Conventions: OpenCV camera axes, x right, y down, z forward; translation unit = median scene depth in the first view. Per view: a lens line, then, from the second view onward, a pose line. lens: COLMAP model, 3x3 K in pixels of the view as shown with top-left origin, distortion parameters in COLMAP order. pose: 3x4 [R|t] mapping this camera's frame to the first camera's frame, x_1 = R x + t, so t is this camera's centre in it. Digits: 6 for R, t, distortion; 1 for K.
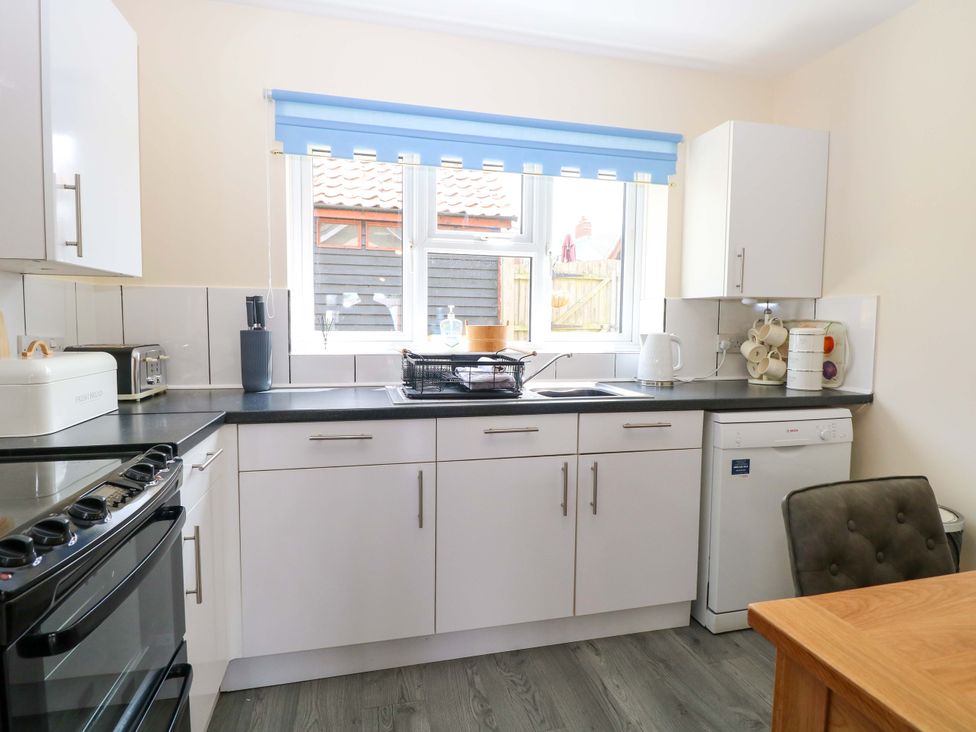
lens RADIAL K [[526.9, 0, 482.3], [0, 526.9, 358.4], [0, 0, 1]] dist [-0.003872, -0.001136]
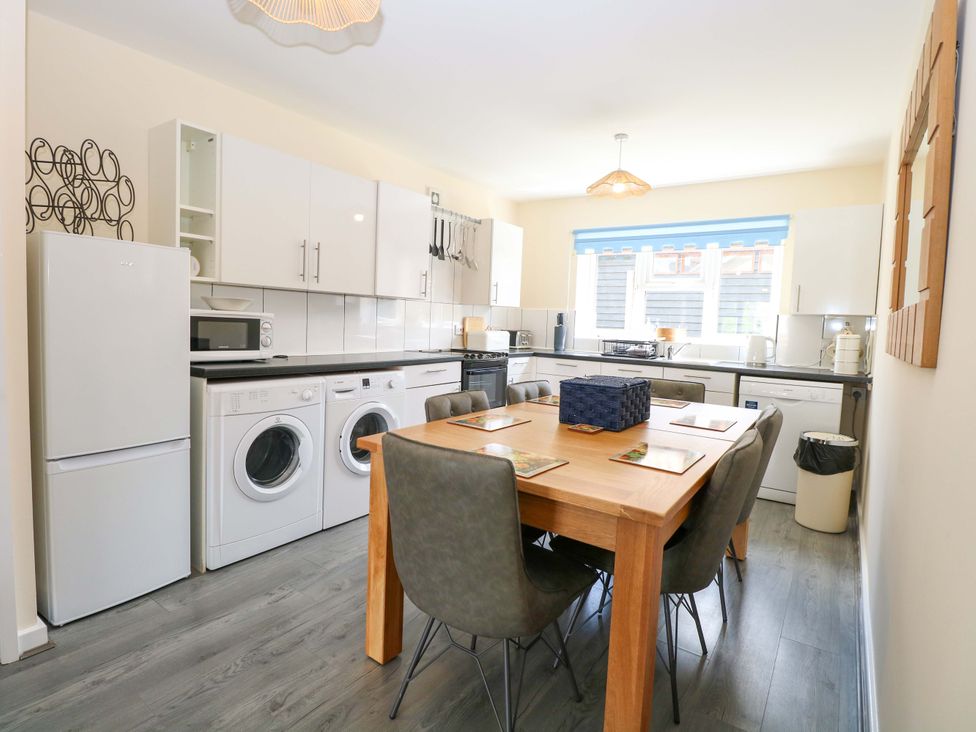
lens RADIAL K [[526.9, 0, 487.2], [0, 526.9, 359.2], [0, 0, 1]] dist [-0.003872, -0.001136]
pose [[0.673153, 0.067889, -0.736380, 1.195284], [-0.079731, 0.996635, 0.018997, 0.080329], [0.735192, 0.045924, 0.676301, -0.943416]]
